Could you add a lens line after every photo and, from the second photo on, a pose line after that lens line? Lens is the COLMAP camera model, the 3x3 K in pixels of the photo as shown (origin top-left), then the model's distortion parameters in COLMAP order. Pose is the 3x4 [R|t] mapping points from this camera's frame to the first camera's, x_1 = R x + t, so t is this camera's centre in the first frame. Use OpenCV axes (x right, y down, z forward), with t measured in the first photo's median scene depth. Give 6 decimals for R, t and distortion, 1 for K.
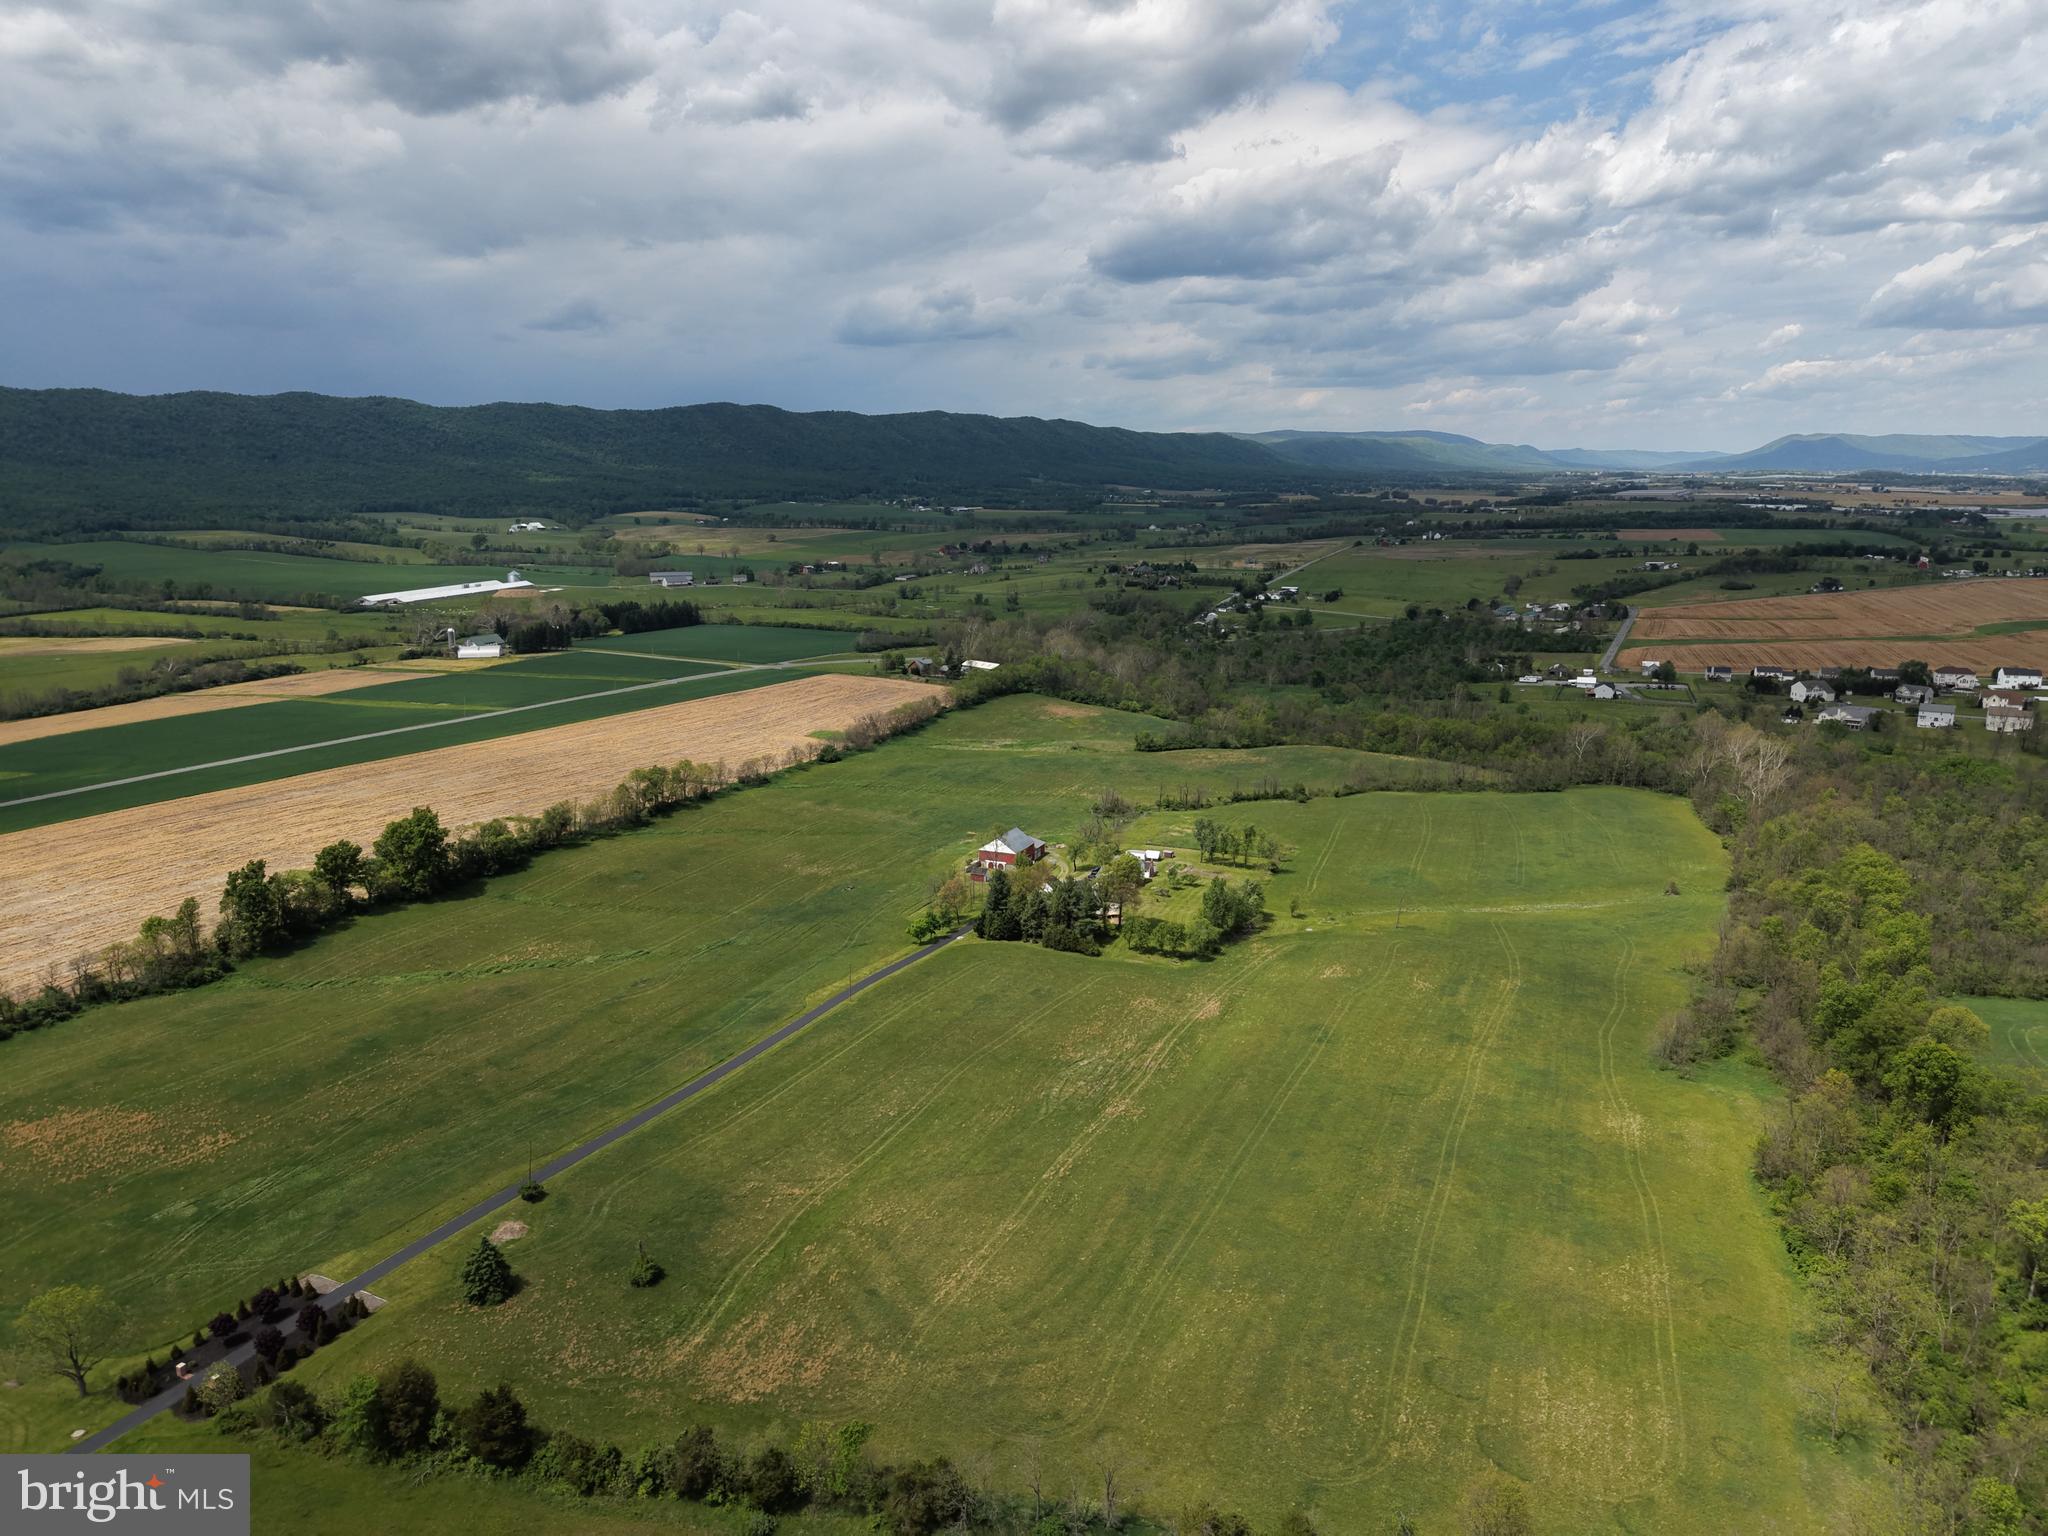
lens RADIAL K [[1354.1, 0, 1021.8], [0, 1354.1, 784.3], [0, 0, 1]] dist [0.037339, -0.042513]
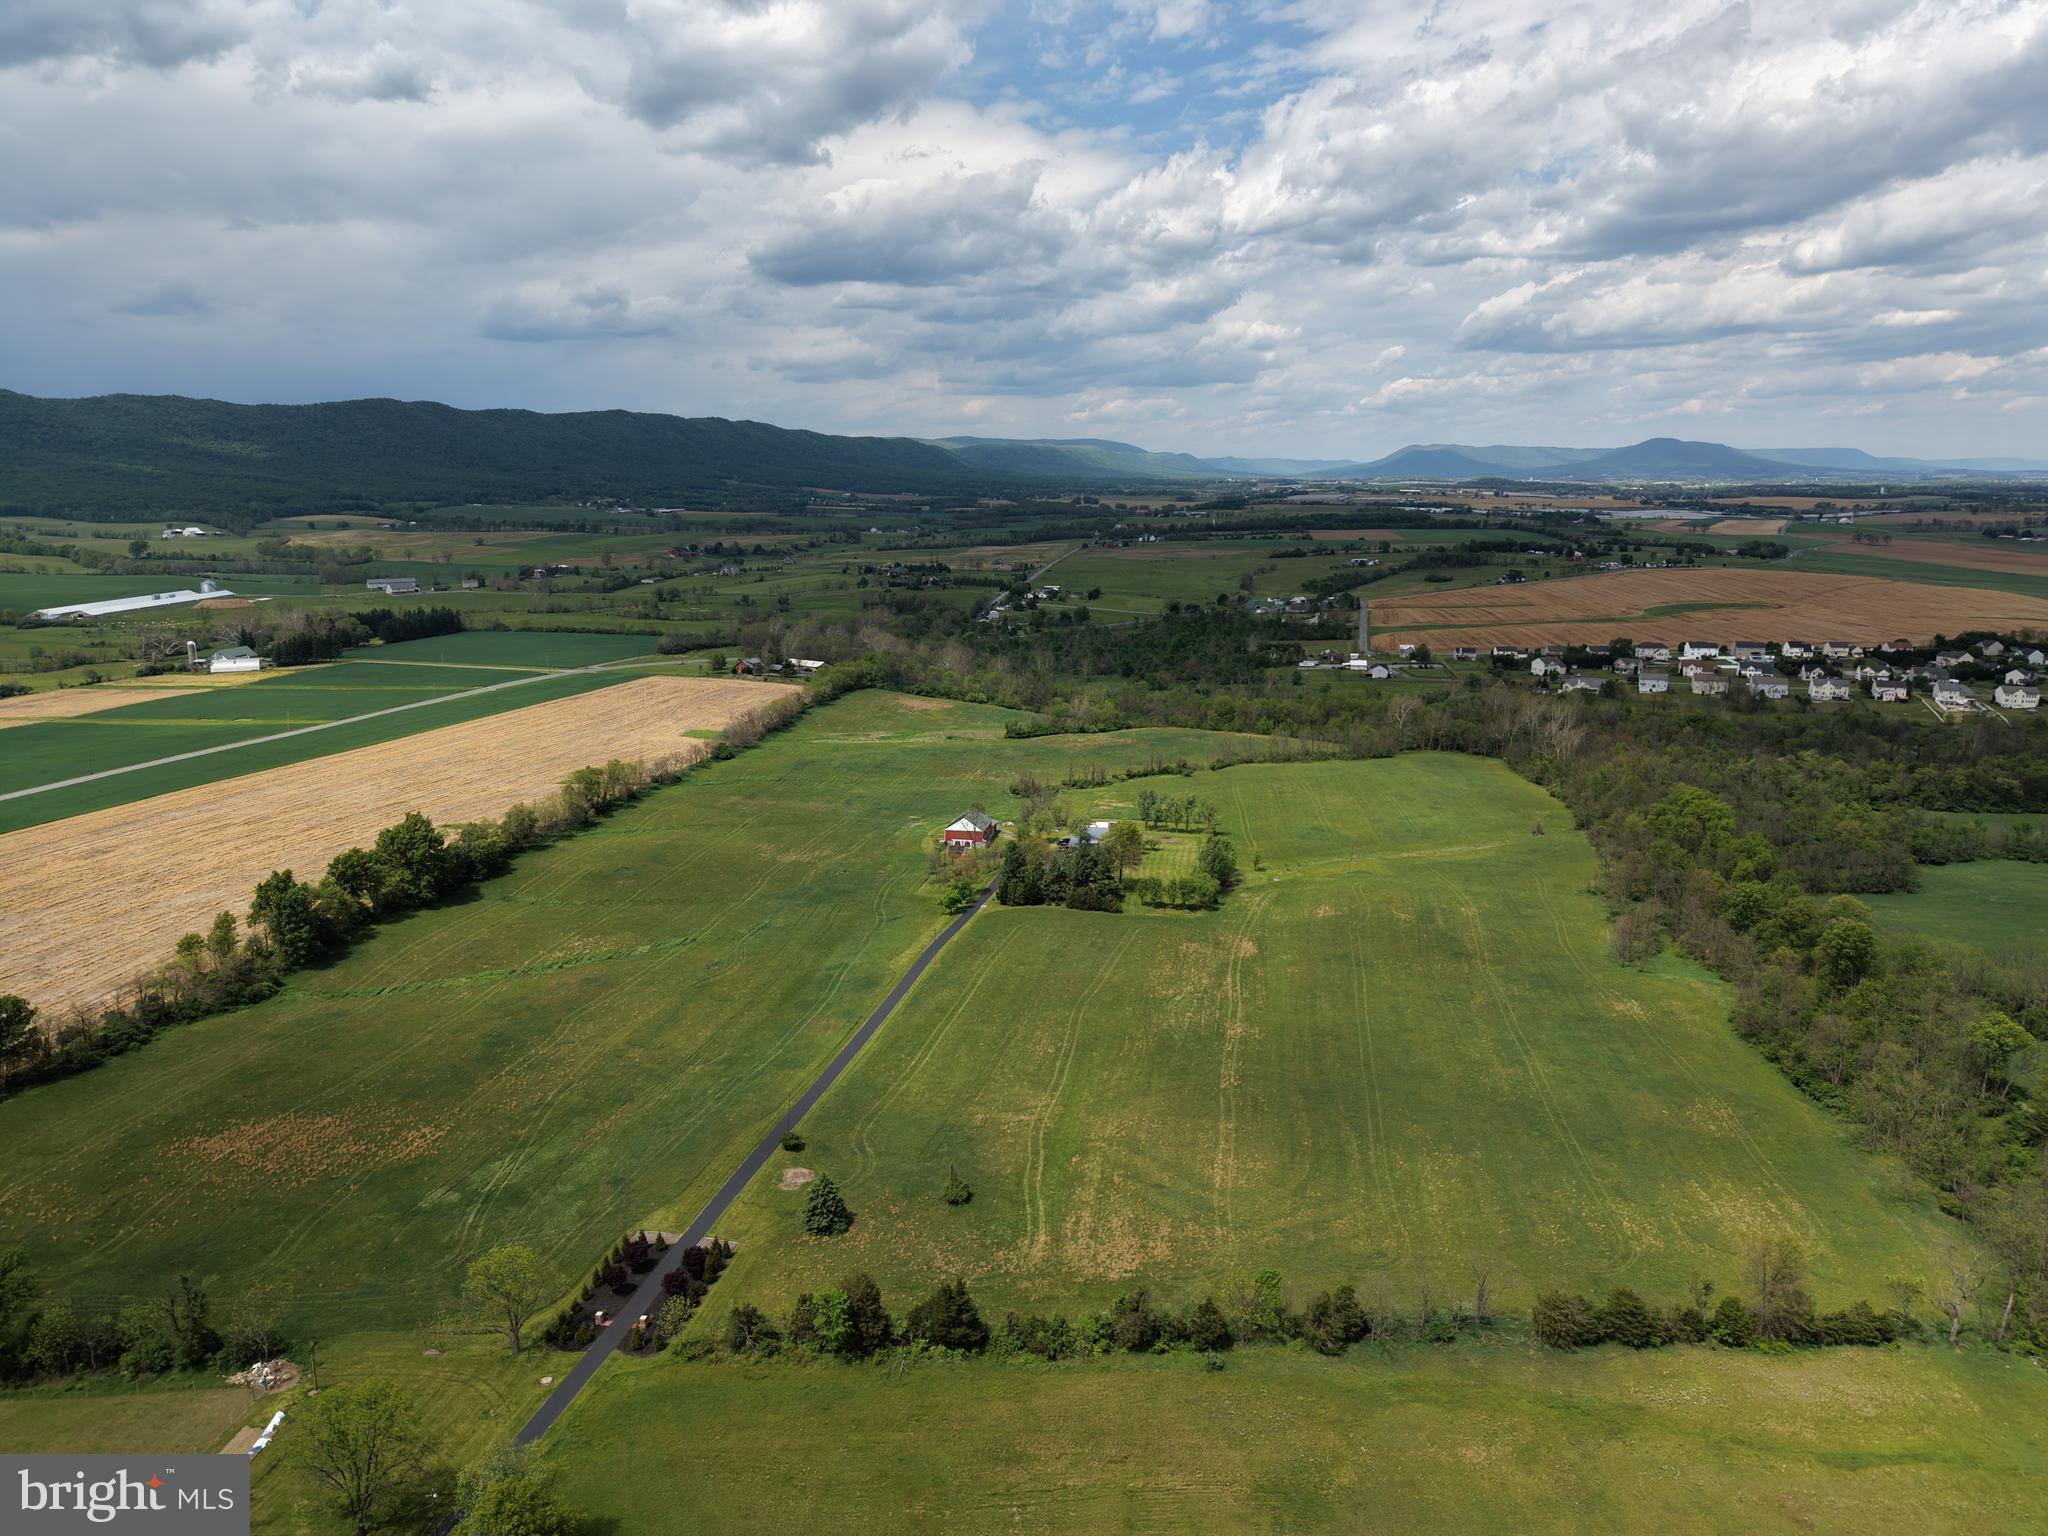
lens RADIAL K [[1347.7, 0, 1021.8], [0, 1347.7, 794.8], [0, 0, 1]] dist [0.050213, -0.066212]
pose [[0.973502, -0.048569, 0.223463, -0.076228], [0.047417, 0.998820, 0.010525, 0.004838], [-0.223710, 0.000350, 0.974656, -0.012935]]
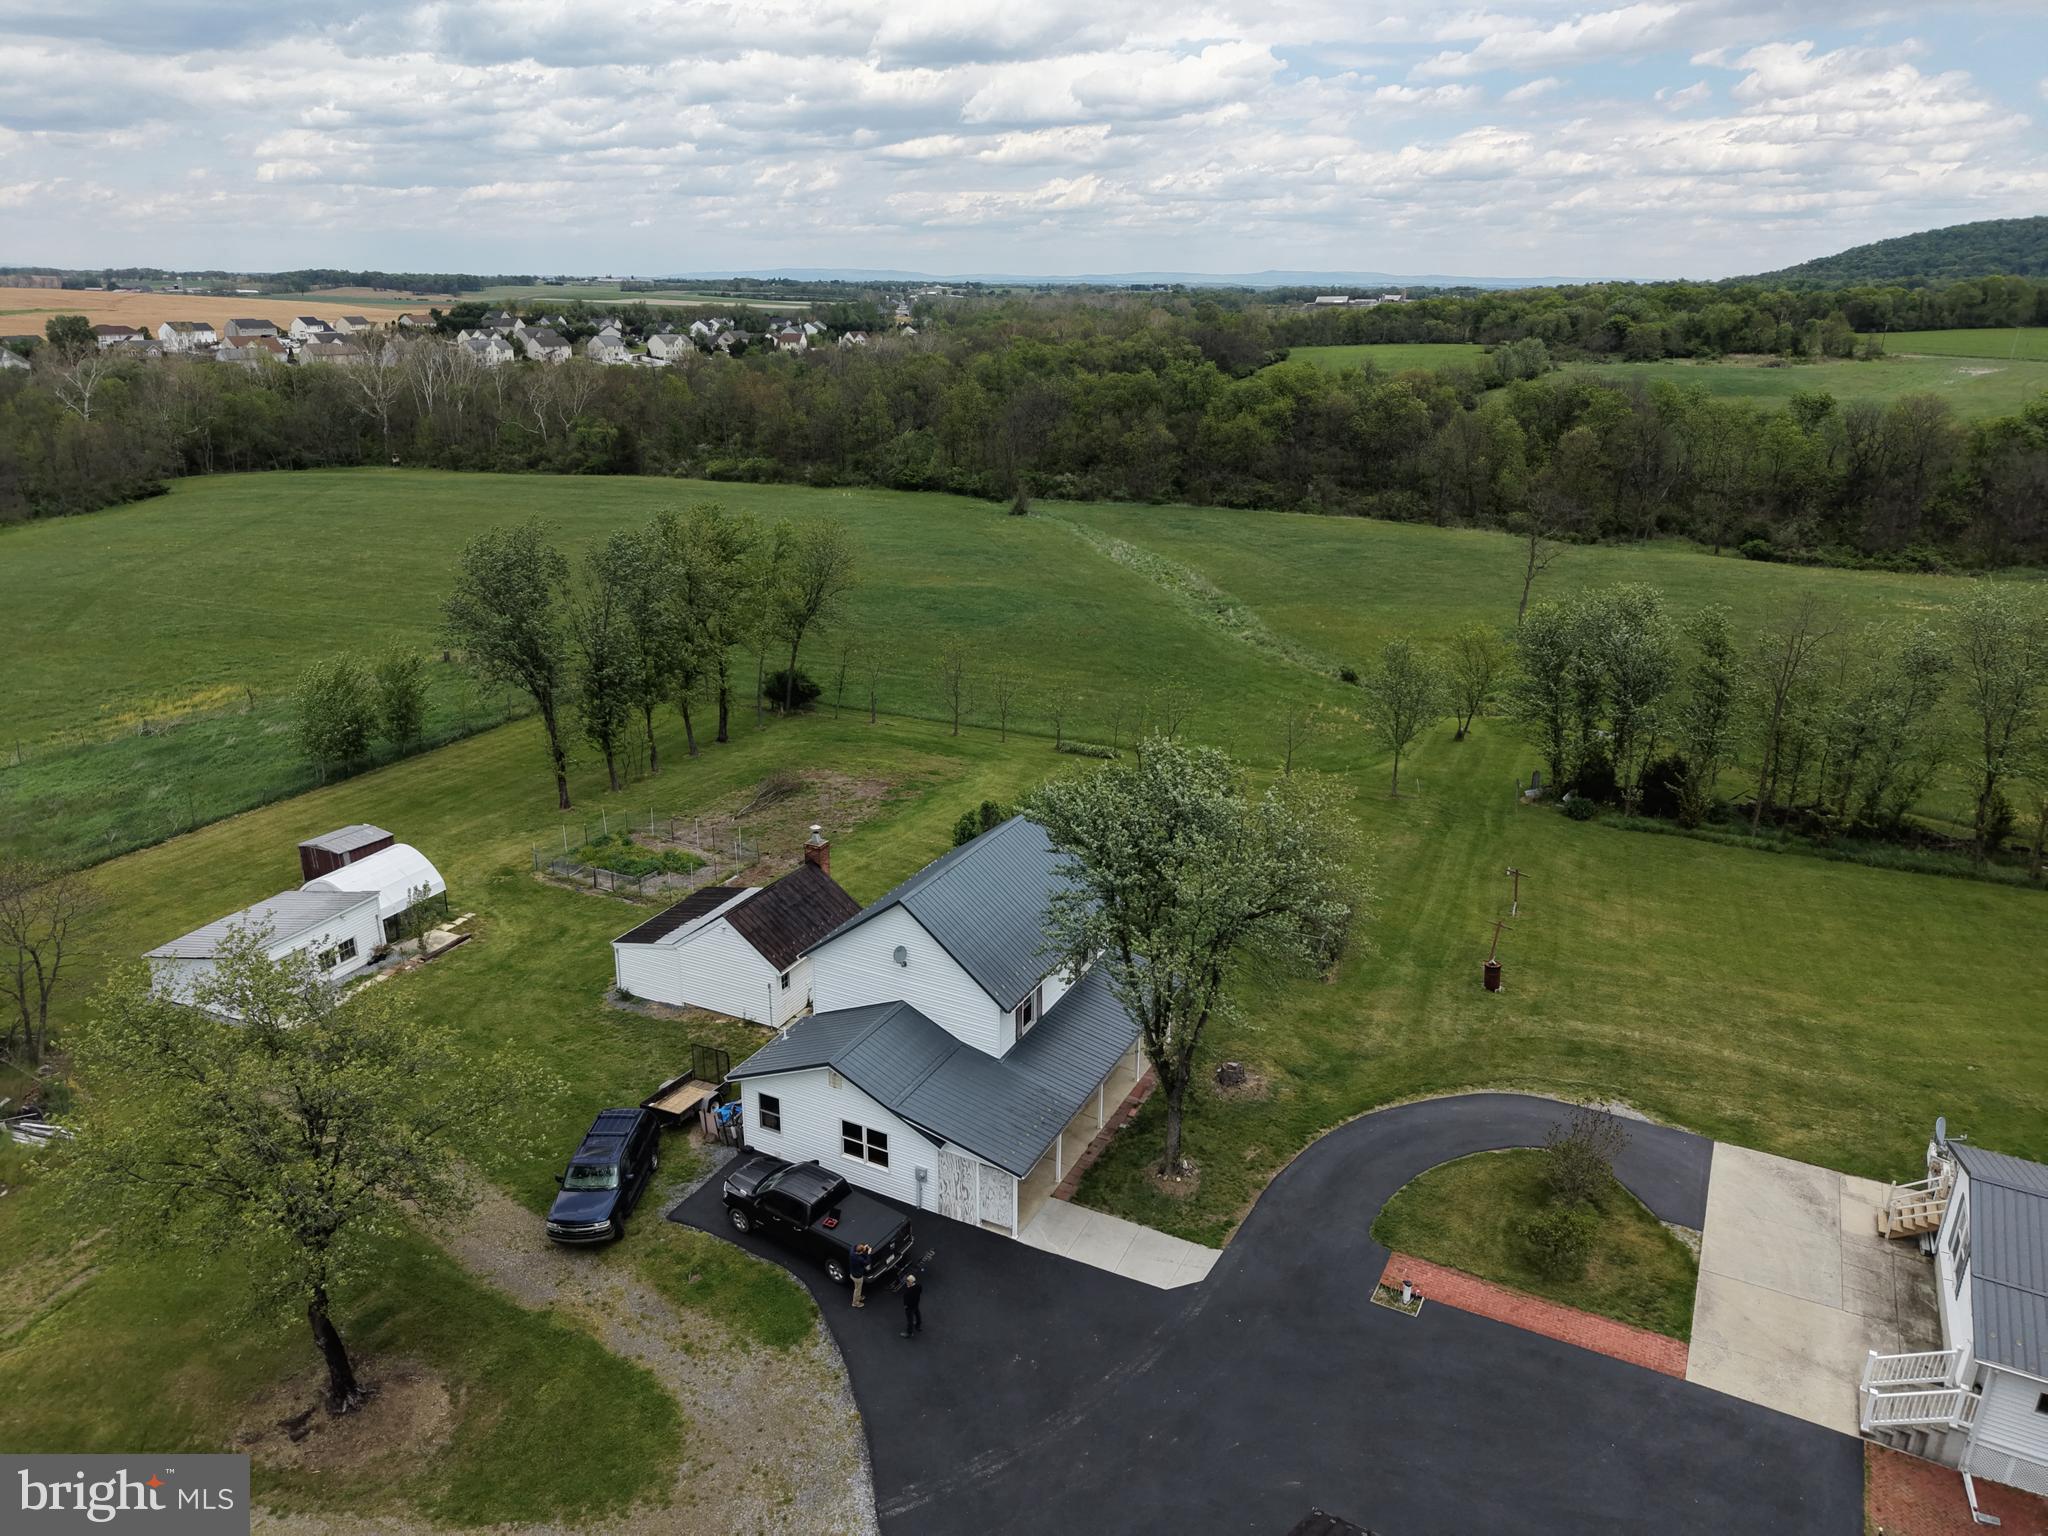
lens RADIAL K [[1369.6, 0, 1023.1], [0, 1369.6, 753.8], [0, 0, 1]] dist [0.017529, -0.013770]
pose [[0.059302, -0.314205, 0.947501, -0.008485], [0.210945, 0.931681, 0.295757, 0.004883], [-0.975698, 0.182332, 0.121530, 0.341833]]
